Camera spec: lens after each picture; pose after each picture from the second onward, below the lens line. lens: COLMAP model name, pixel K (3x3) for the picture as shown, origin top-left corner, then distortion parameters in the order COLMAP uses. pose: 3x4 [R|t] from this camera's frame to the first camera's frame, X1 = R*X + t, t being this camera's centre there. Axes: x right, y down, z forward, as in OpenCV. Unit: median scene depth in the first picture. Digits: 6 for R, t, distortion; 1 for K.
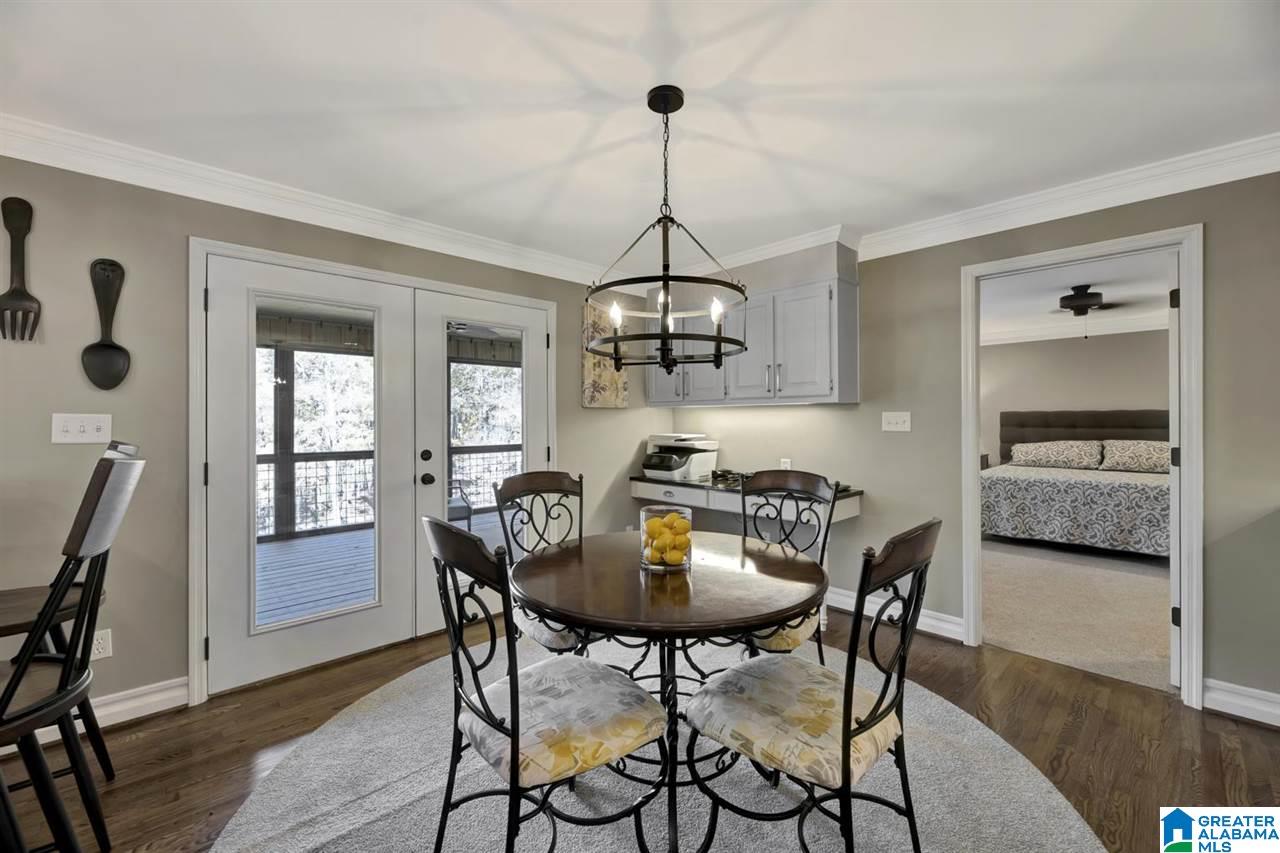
lens RADIAL K [[523.3, 0, 640.0], [0, 523.3, 426.5], [0, 0, 1]] dist [-0.000081, 0.000003]
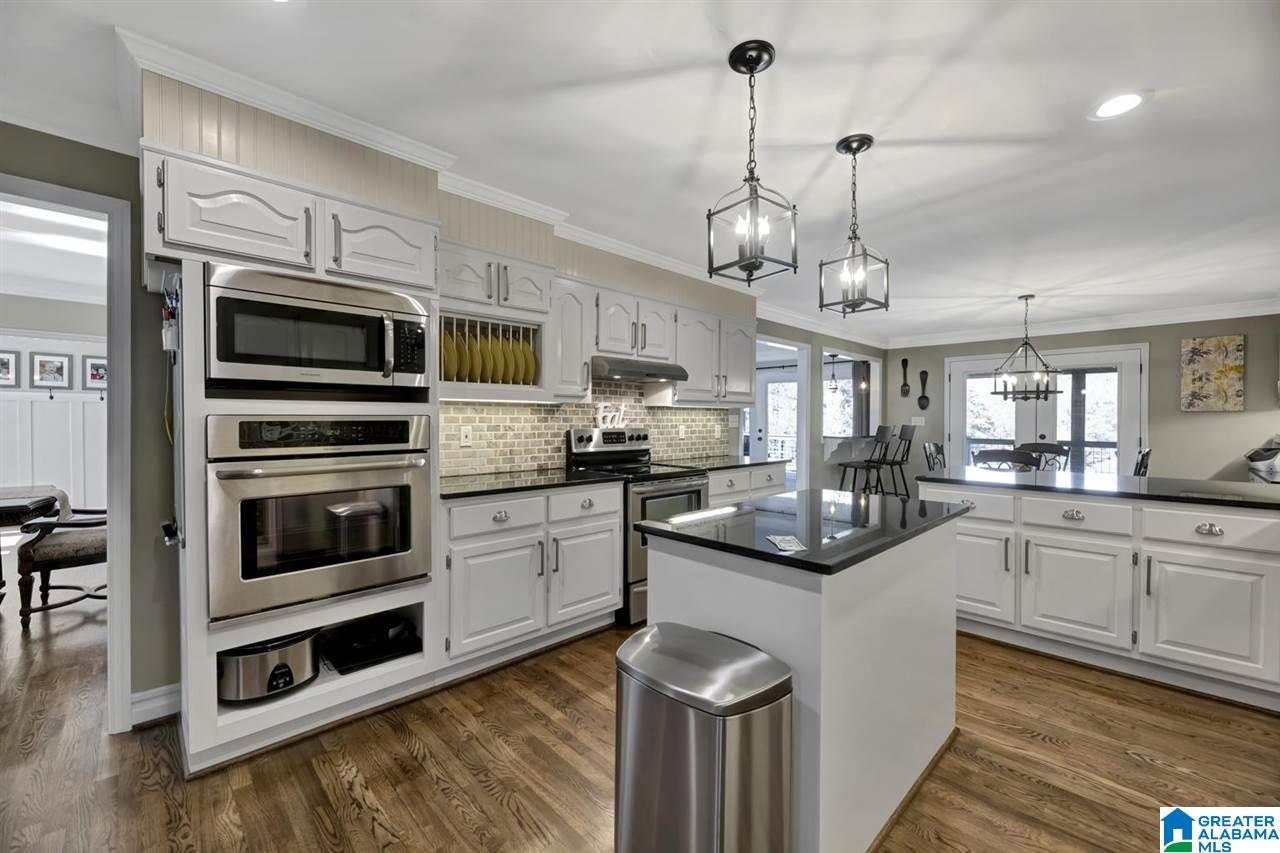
lens RADIAL K [[520.9, 0, 640.8], [0, 520.9, 432.6], [0, 0, 1]] dist [-0.000855, -0.000122]
pose [[0.013263, 0.028618, -0.999502, 2.166709], [-0.012801, 0.999513, 0.028448, -0.001941], [0.999830, 0.012418, 0.013622, -0.787807]]
